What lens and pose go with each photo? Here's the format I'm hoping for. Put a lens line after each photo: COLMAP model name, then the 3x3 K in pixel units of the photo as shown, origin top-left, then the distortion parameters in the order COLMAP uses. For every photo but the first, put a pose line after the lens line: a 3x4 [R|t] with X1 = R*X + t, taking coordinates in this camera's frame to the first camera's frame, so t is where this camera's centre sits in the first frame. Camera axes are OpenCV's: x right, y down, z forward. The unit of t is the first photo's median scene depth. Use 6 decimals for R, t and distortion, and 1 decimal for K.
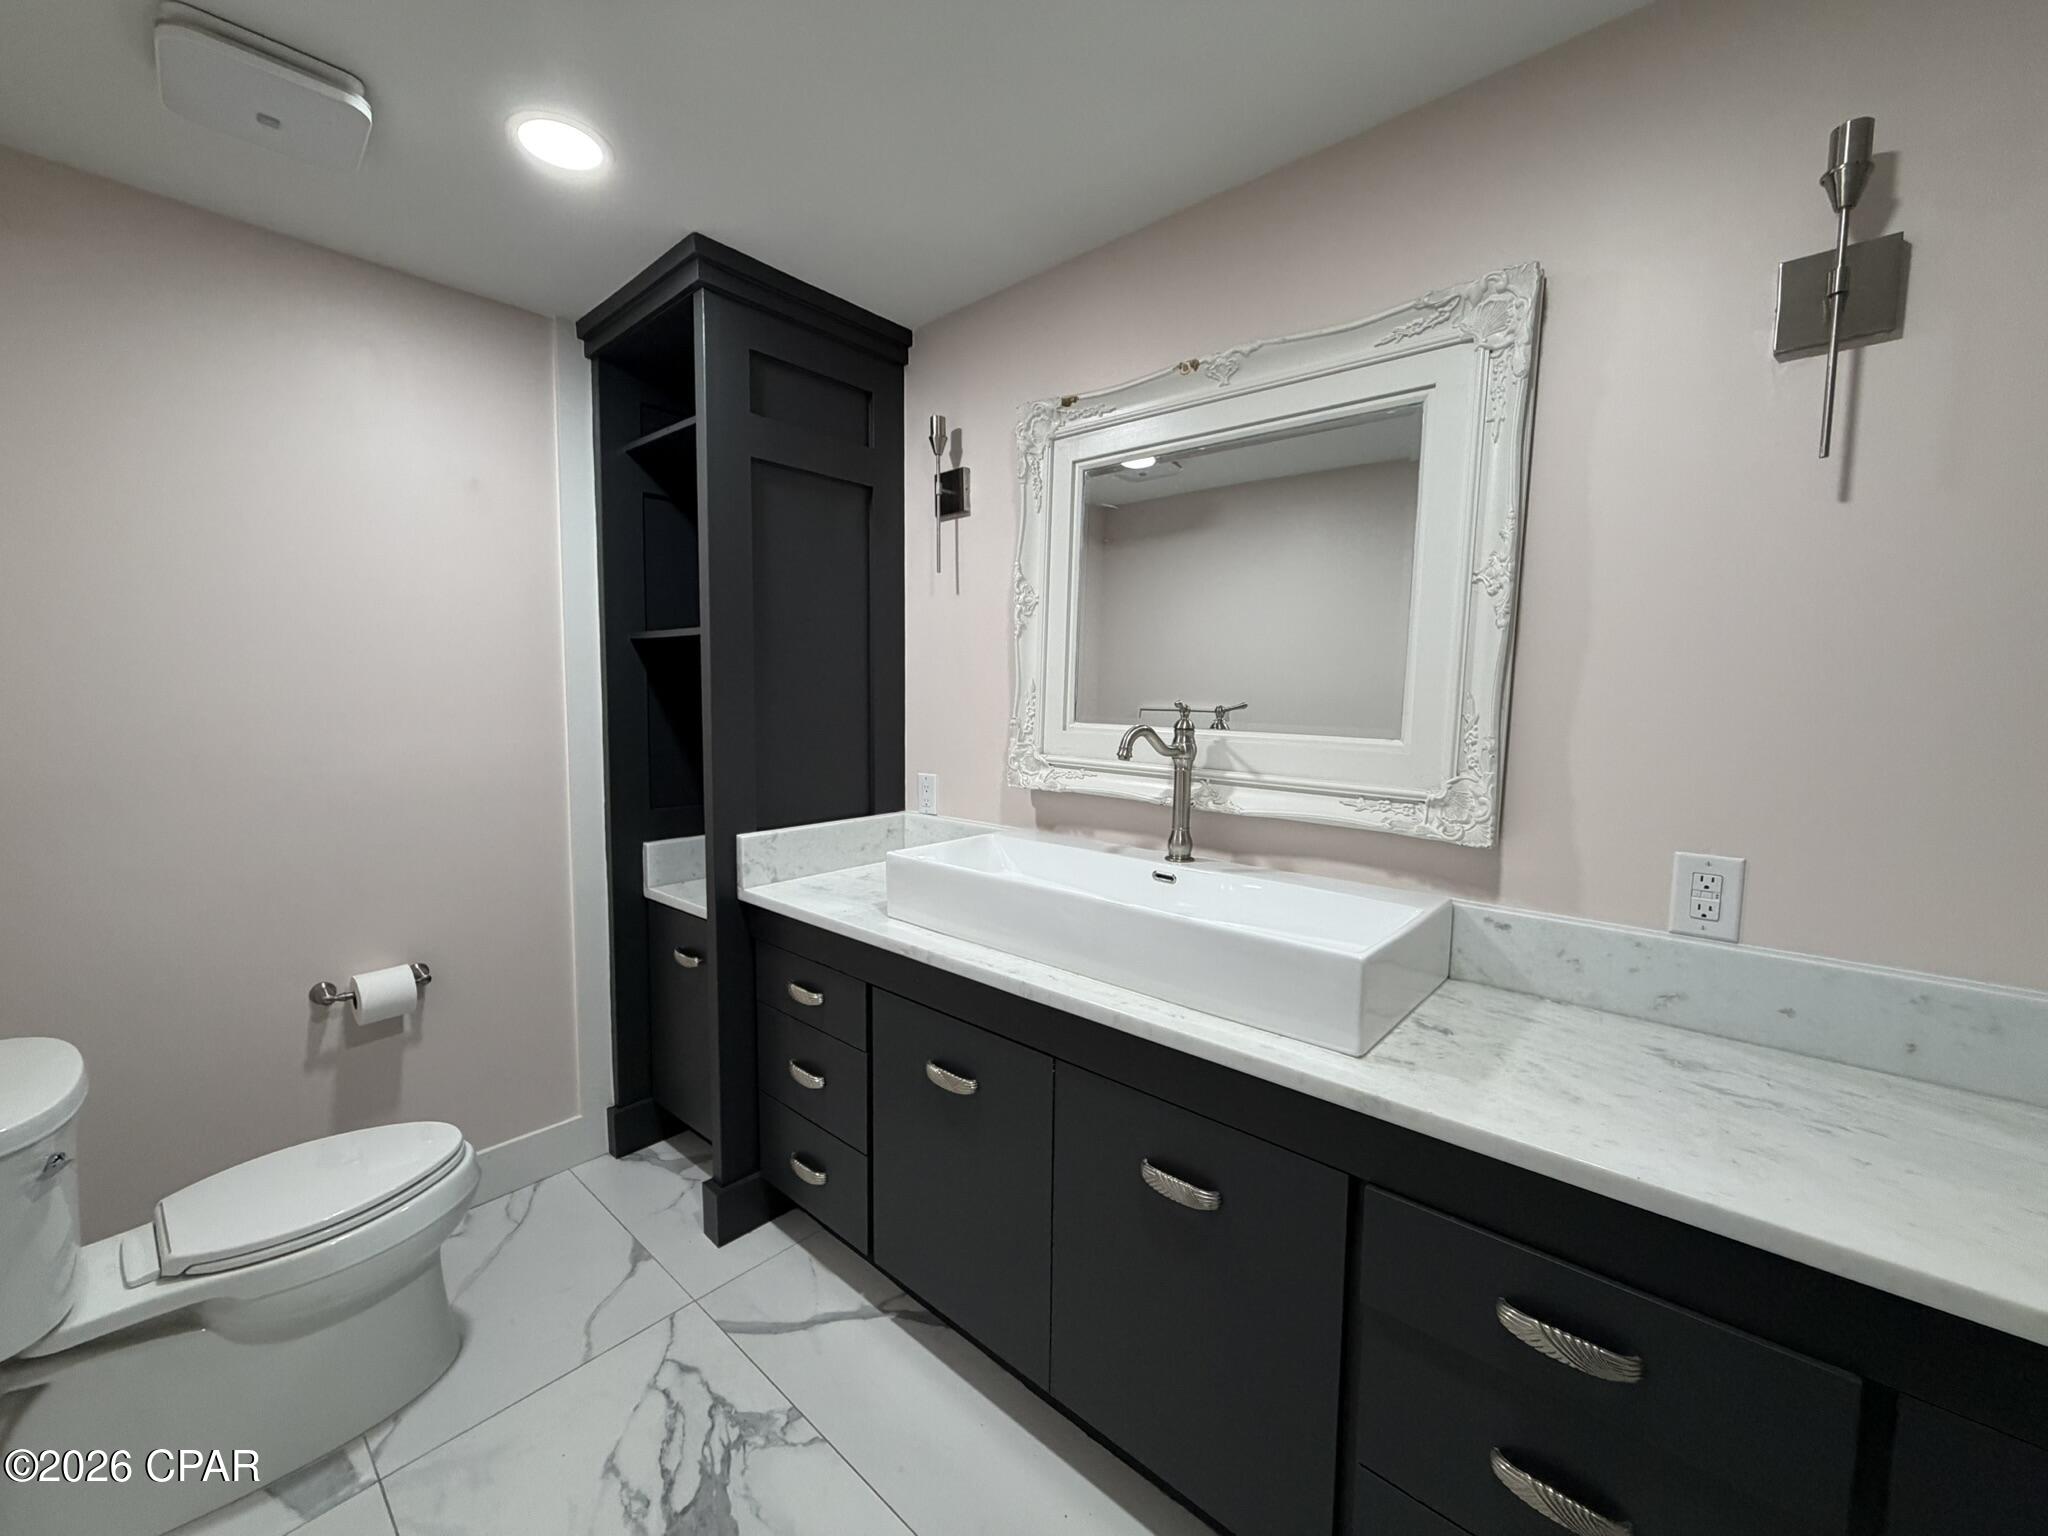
lens RADIAL K [[816.8, 0, 1028.0], [0, 816.8, 770.2], [0, 0, 1]] dist [-0.000491, 0.000347]
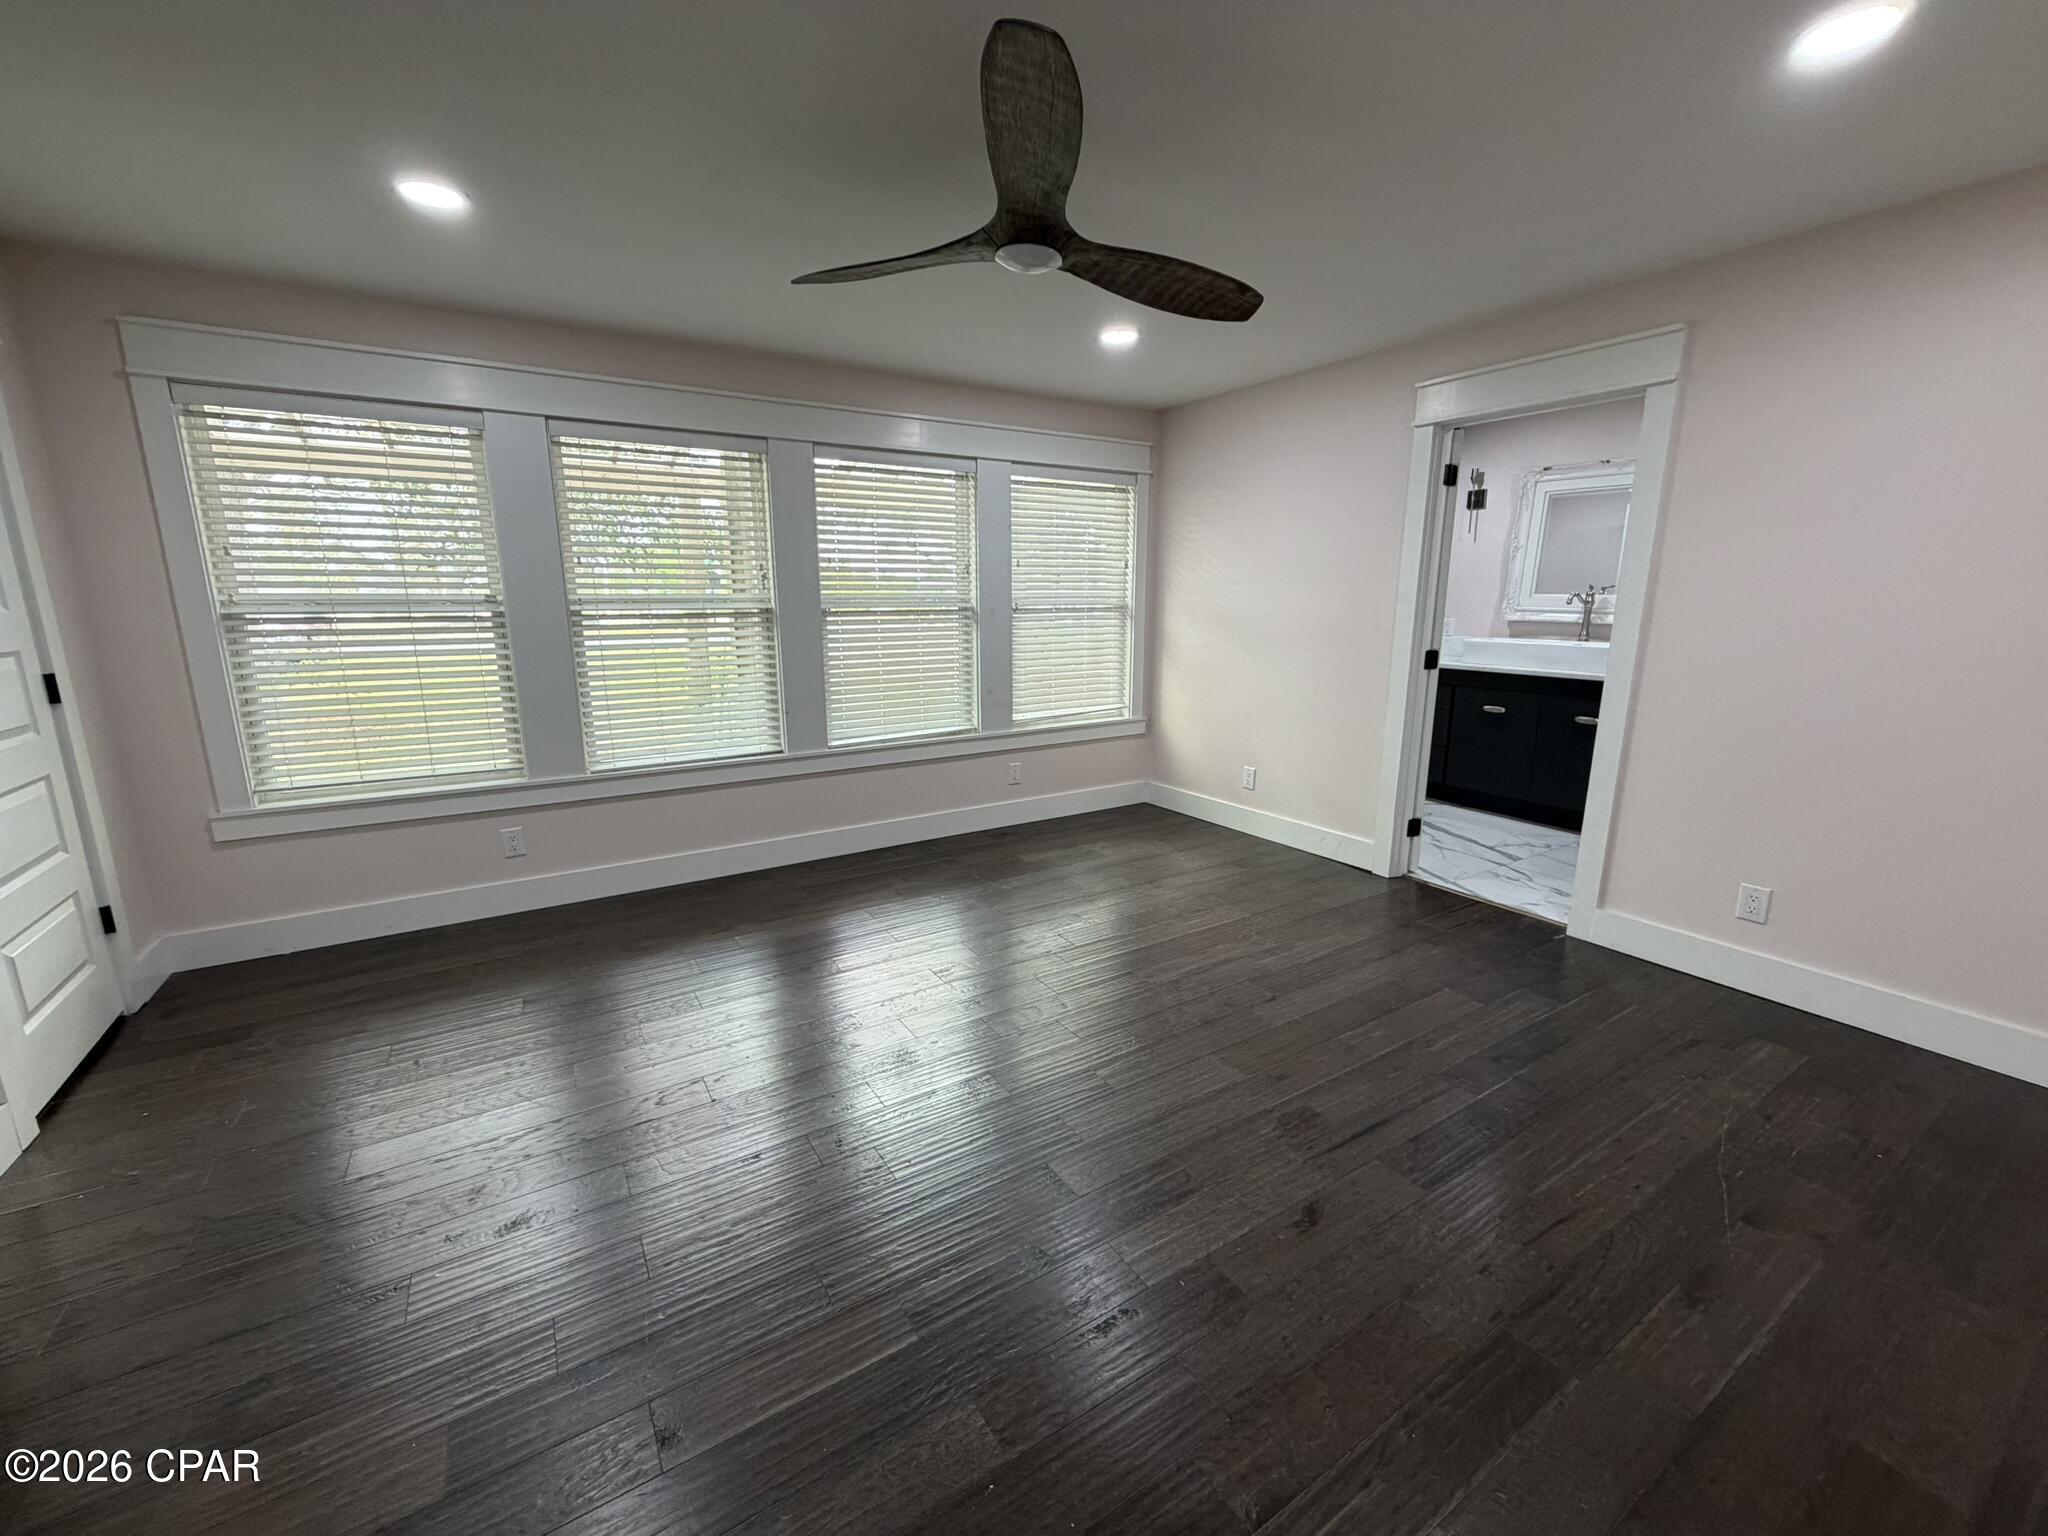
lens RADIAL K [[816.8, 0, 1018.9], [0, 816.8, 766.1], [0, 0, 1]] dist [-0.000491, 0.000347]
pose [[0.959756, 0.041577, -0.277742, -0.928963], [-0.006030, 0.991803, 0.127634, 0.196847], [0.280772, -0.120822, 0.952139, -2.402227]]
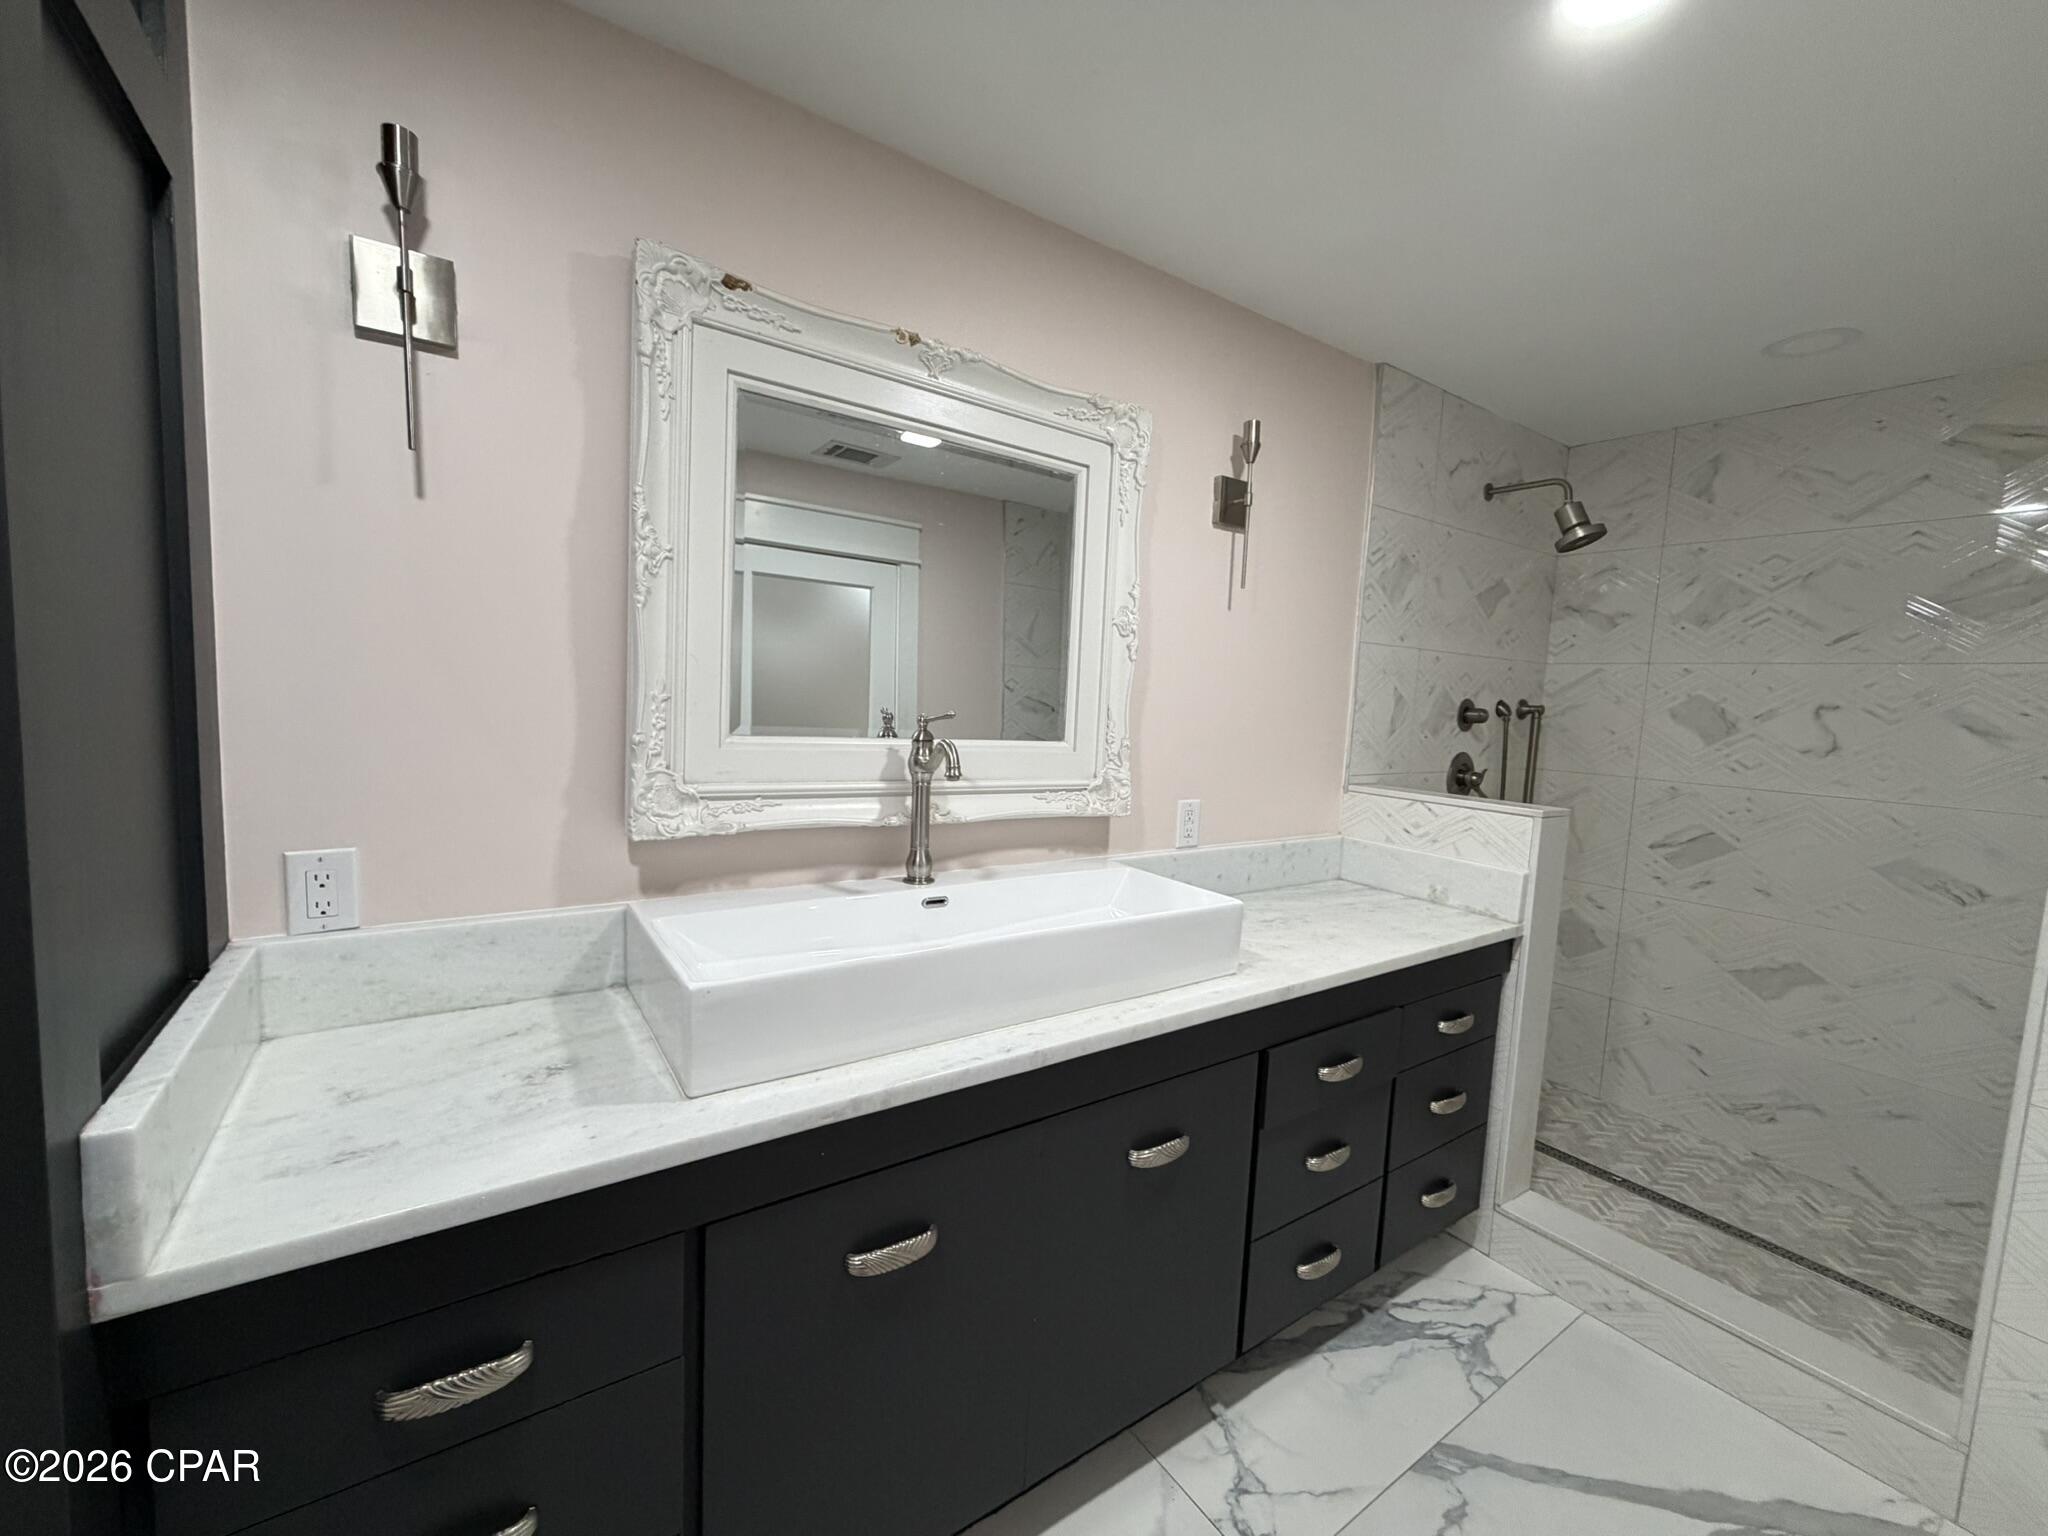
lens RADIAL K [[816.8, 0, 1013.6], [0, 816.8, 766.5], [0, 0, 1]] dist [-0.000491, 0.000347]
pose [[0.244649, -0.087655, 0.965642, -0.700436], [0.046956, 0.995808, 0.078497, -0.091605], [-0.968474, 0.026139, 0.247739, 0.692647]]
